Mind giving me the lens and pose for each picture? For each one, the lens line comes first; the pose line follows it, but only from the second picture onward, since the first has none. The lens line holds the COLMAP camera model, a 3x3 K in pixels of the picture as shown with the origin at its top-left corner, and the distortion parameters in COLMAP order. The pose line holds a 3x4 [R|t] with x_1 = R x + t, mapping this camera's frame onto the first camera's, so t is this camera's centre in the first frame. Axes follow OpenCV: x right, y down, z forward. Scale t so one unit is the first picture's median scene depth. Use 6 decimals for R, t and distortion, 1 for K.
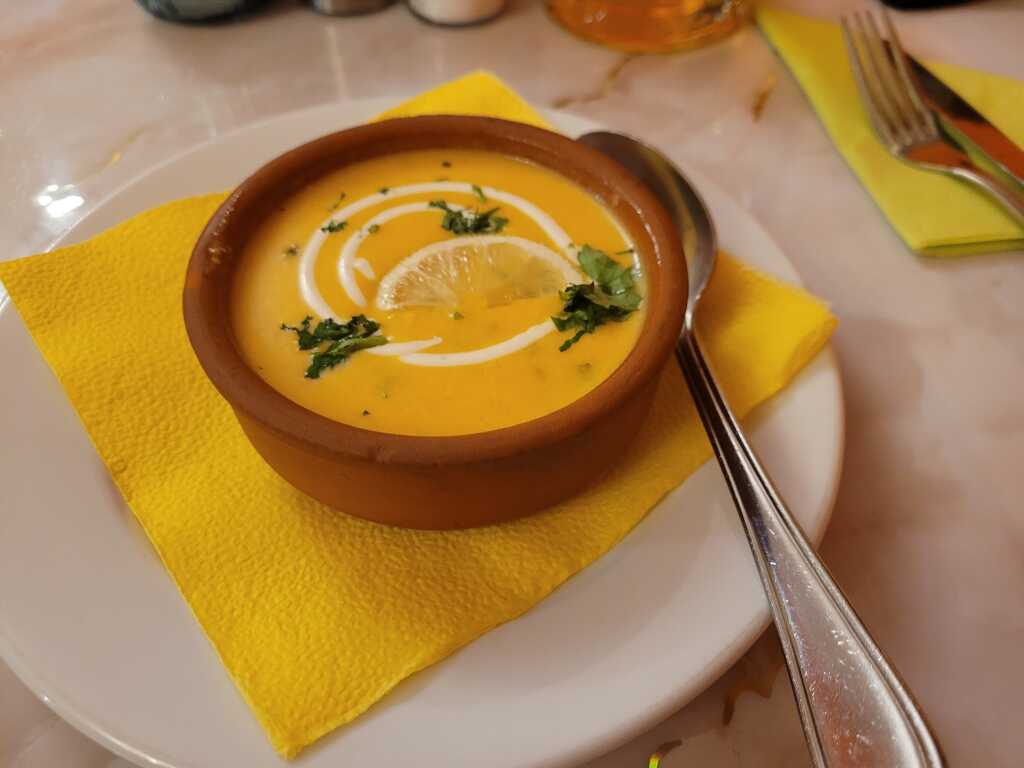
lens RADIAL K [[793.1, 0, 512.0], [0, 793.1, 384.0], [0, 0, 1]] dist [-0.012410, 0.009003]
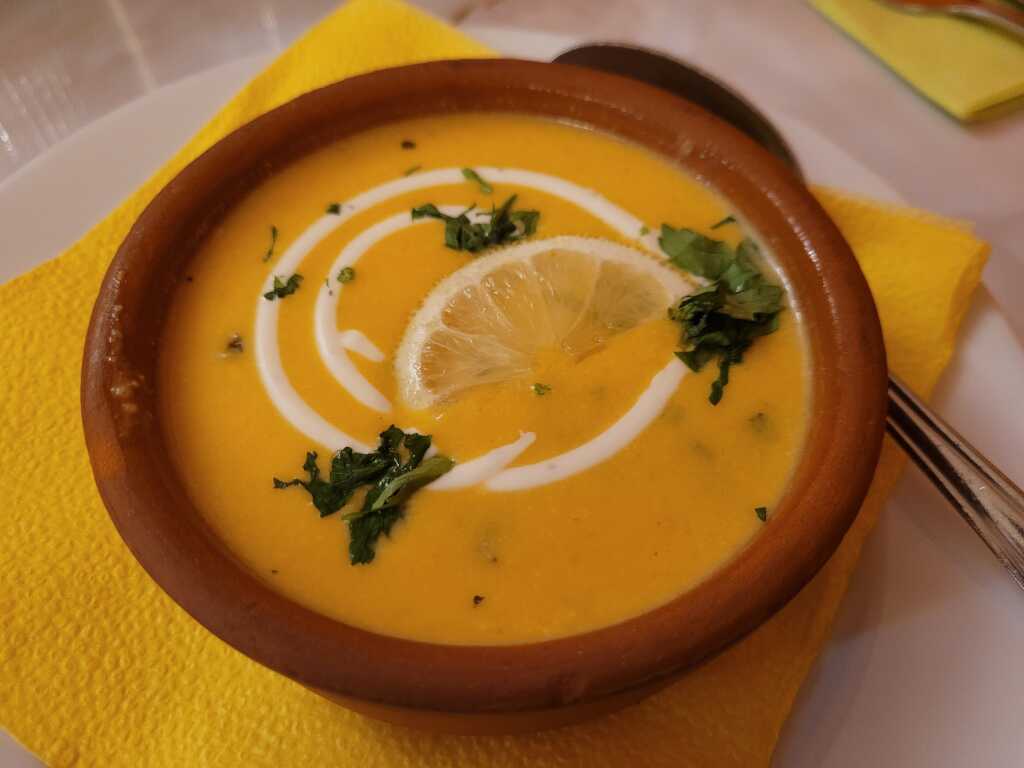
lens RADIAL K [[790.7, 0, 480.0], [0, 790.7, 384.2], [0, 0, 1]] dist [-0.020533, -0.004984]
pose [[0.950940, -0.267278, 0.155809, -0.200135], [0.246687, 0.959002, 0.139501, -0.178829], [-0.186707, -0.094221, 0.977887, 0.357873]]
